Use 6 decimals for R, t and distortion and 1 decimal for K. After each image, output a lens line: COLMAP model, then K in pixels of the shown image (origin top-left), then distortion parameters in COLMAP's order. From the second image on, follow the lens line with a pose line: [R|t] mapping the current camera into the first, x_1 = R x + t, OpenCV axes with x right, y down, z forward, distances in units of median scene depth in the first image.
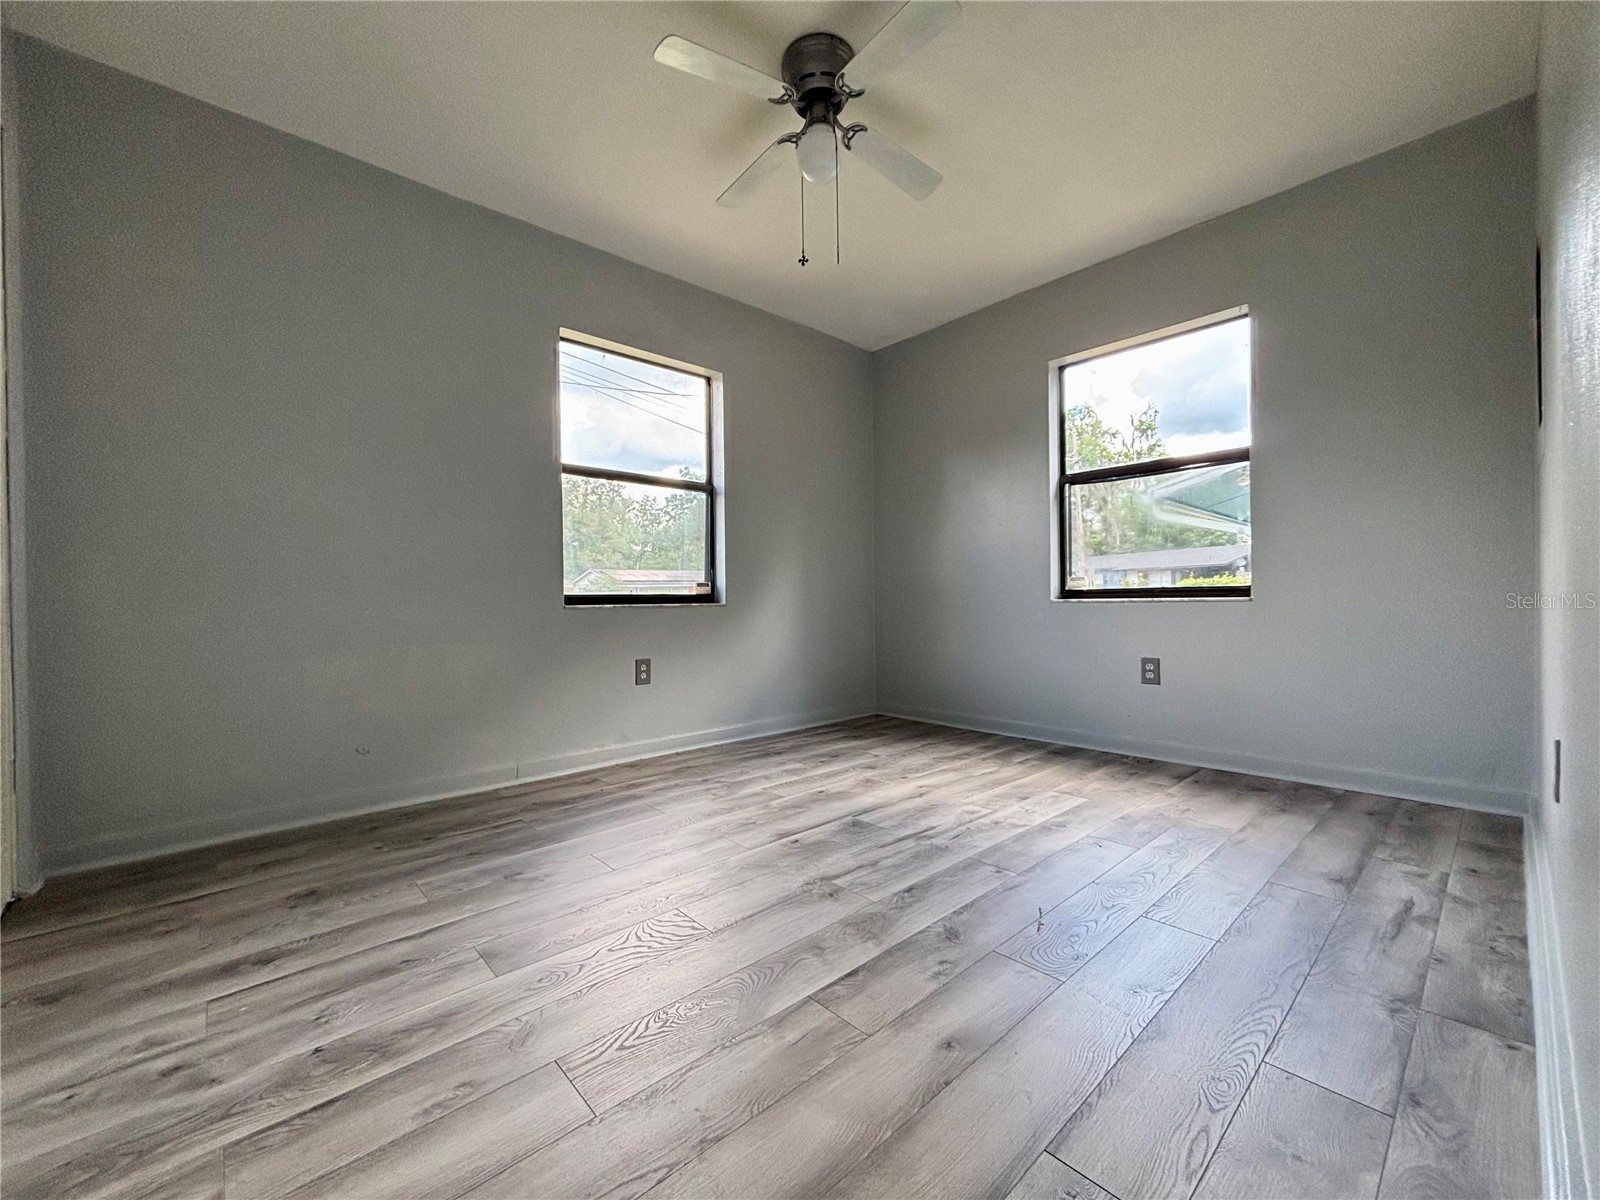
lens RADIAL K [[644.0, 0, 796.5], [0, 644.0, 602.4], [0, 0, 1]] dist [0.001326, -0.000460]
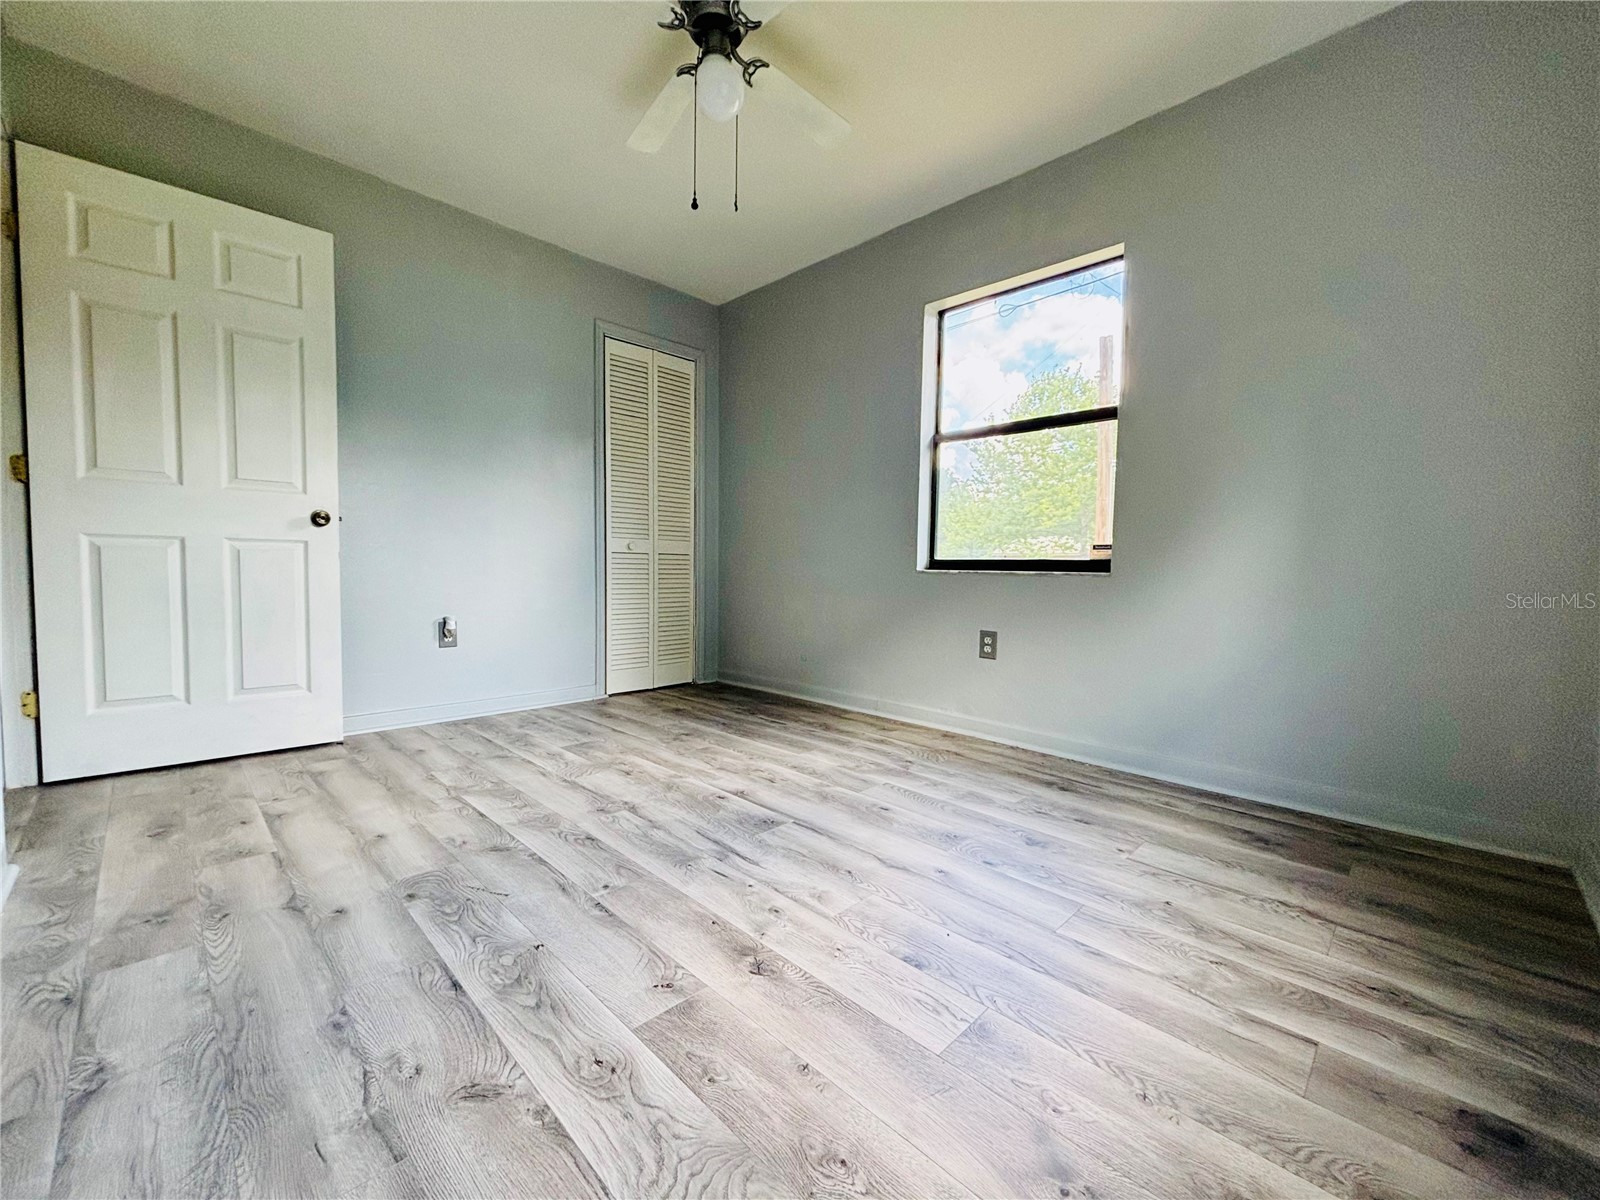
lens RADIAL K [[644.0, 0, 796.5], [0, 644.0, 602.4], [0, 0, 1]] dist [0.001326, -0.000460]
pose [[0.055640, 0.071189, -0.995910, 0.844137], [-0.020402, 0.997328, 0.070151, -0.013258], [0.998242, 0.016415, 0.056943, 0.882305]]
